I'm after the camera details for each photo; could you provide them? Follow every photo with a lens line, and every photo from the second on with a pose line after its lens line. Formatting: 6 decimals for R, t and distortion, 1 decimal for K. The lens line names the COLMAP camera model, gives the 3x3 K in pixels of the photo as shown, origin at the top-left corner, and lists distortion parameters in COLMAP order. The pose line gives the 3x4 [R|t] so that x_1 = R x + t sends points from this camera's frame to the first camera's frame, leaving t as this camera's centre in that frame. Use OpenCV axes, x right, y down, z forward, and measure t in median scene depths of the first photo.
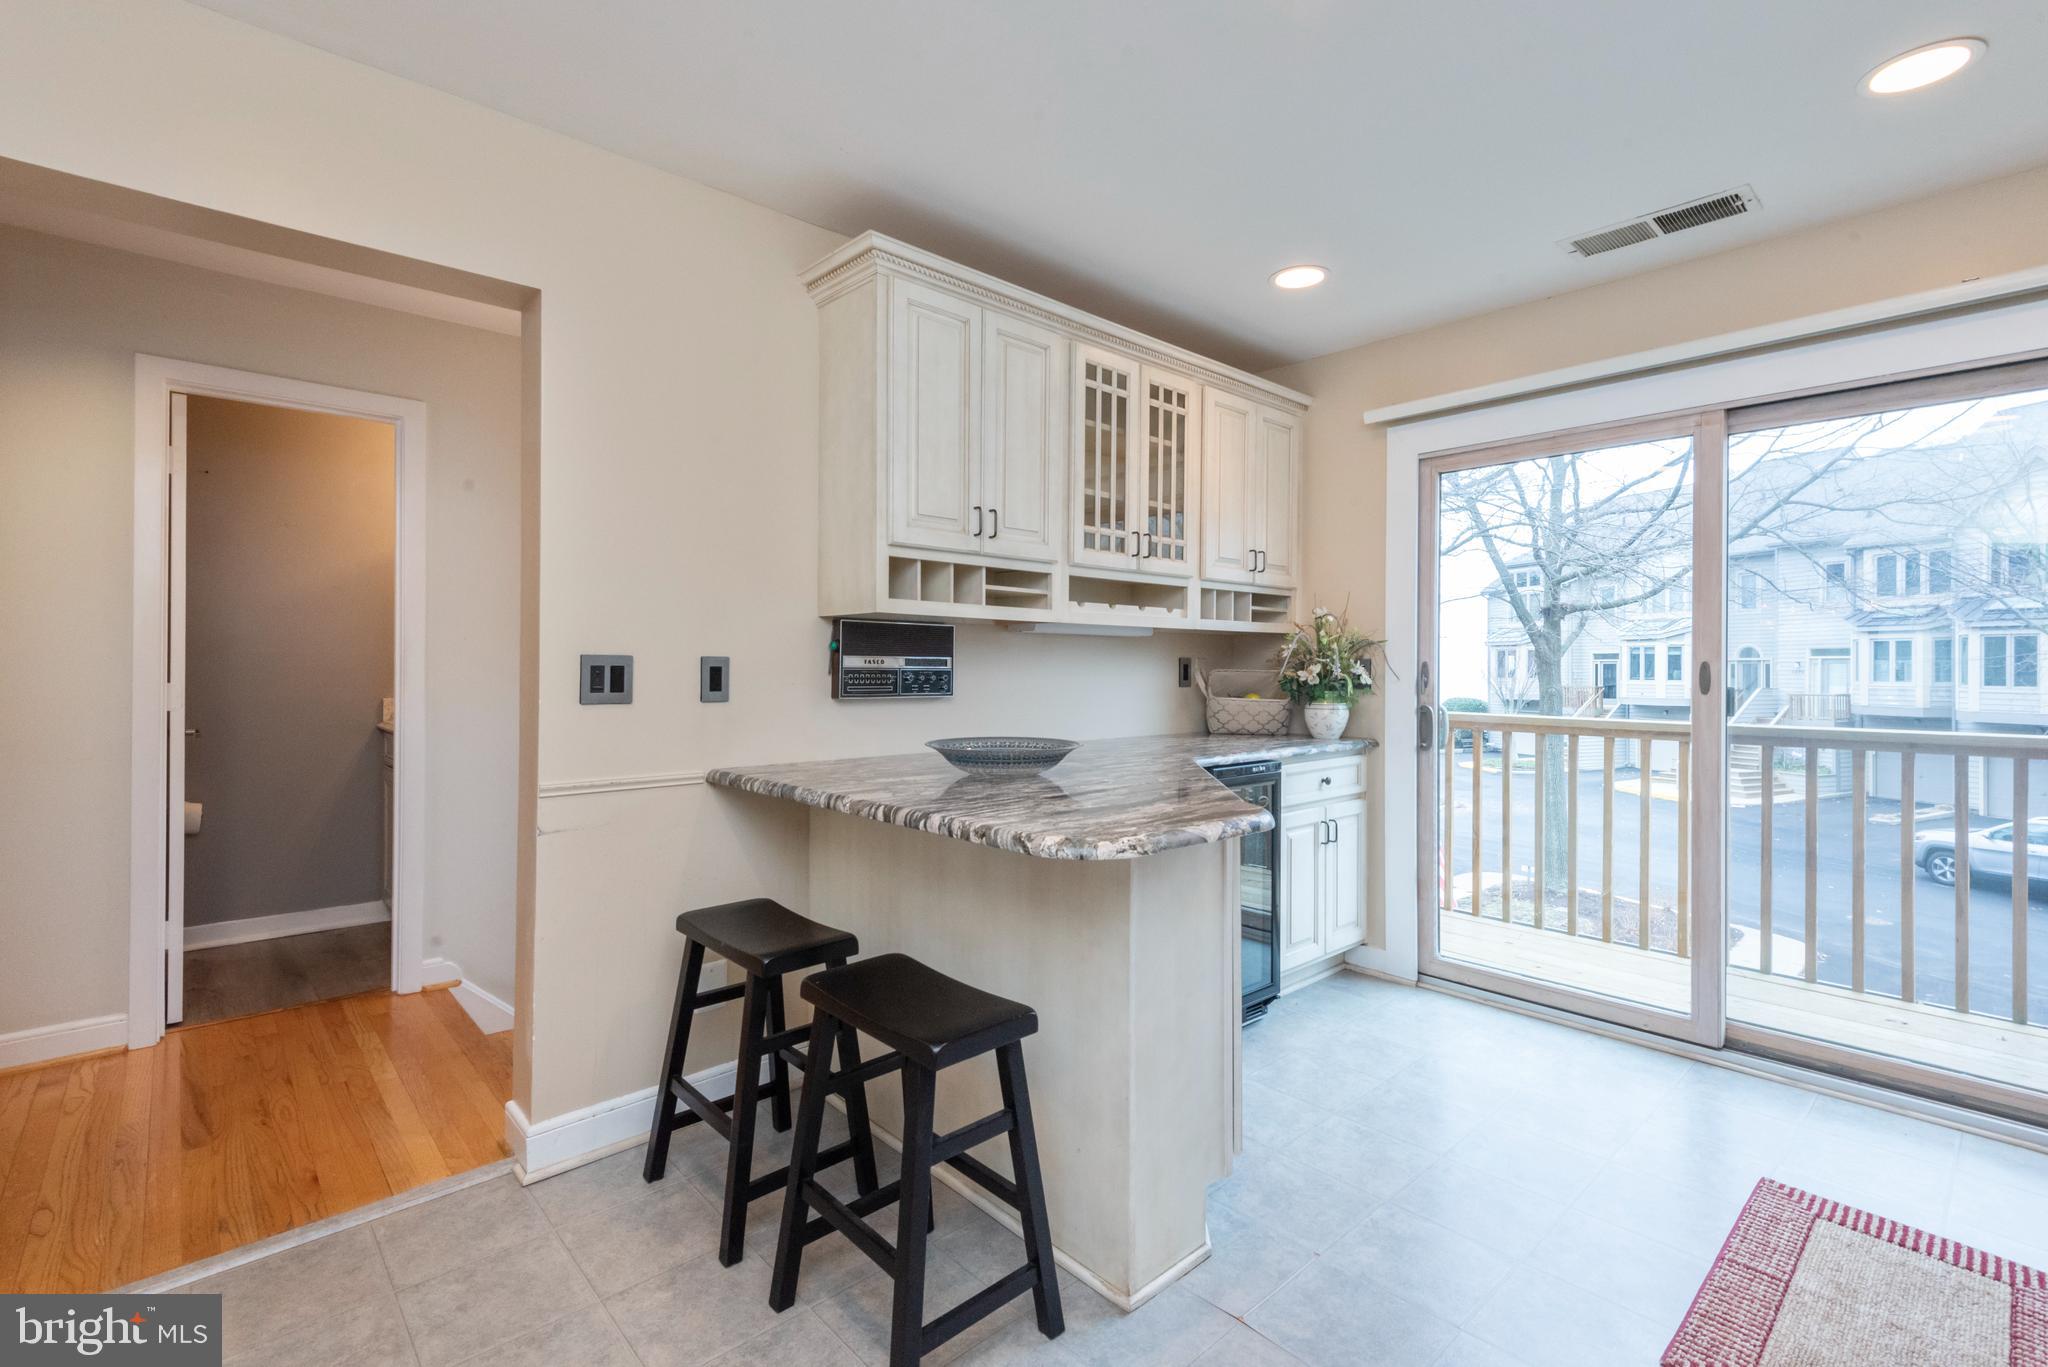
lens RADIAL K [[926.2, 0, 1020.3], [0, 926.2, 669.7], [0, 0, 1]] dist [0.015351, -0.002321]
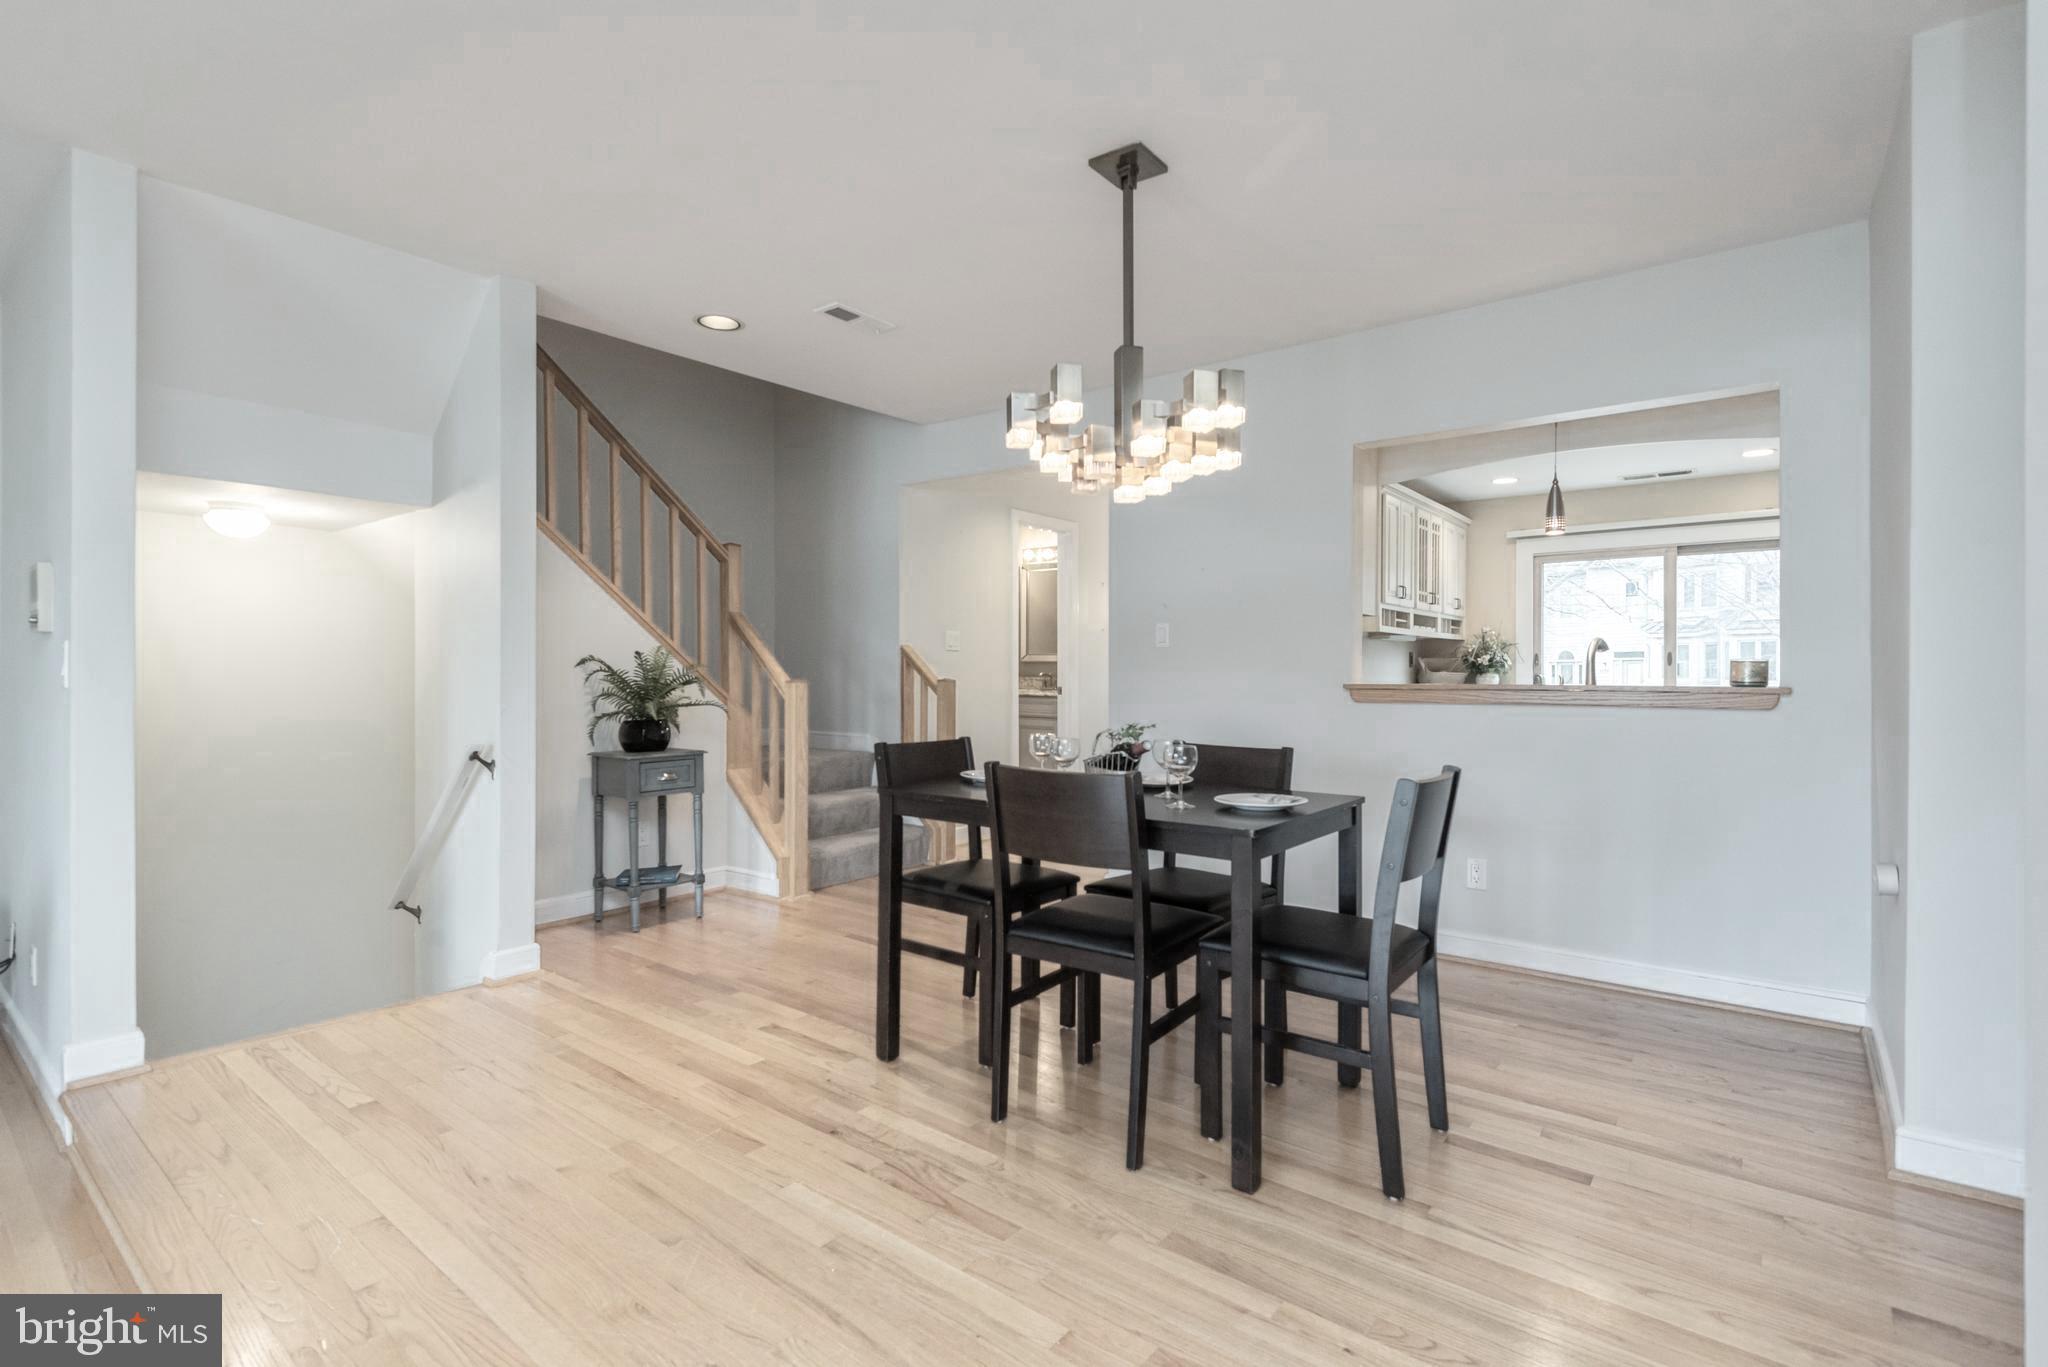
lens RADIAL K [[951.6, 0, 1024.2], [0, 951.6, 681.9], [0, 0, 1]] dist [0.017275, -0.007523]
pose [[0.986690, -0.008544, 0.162387, -1.028906], [0.007624, 0.999951, 0.006283, 0.032674], [-0.162433, -0.004961, 0.986707, -0.913476]]
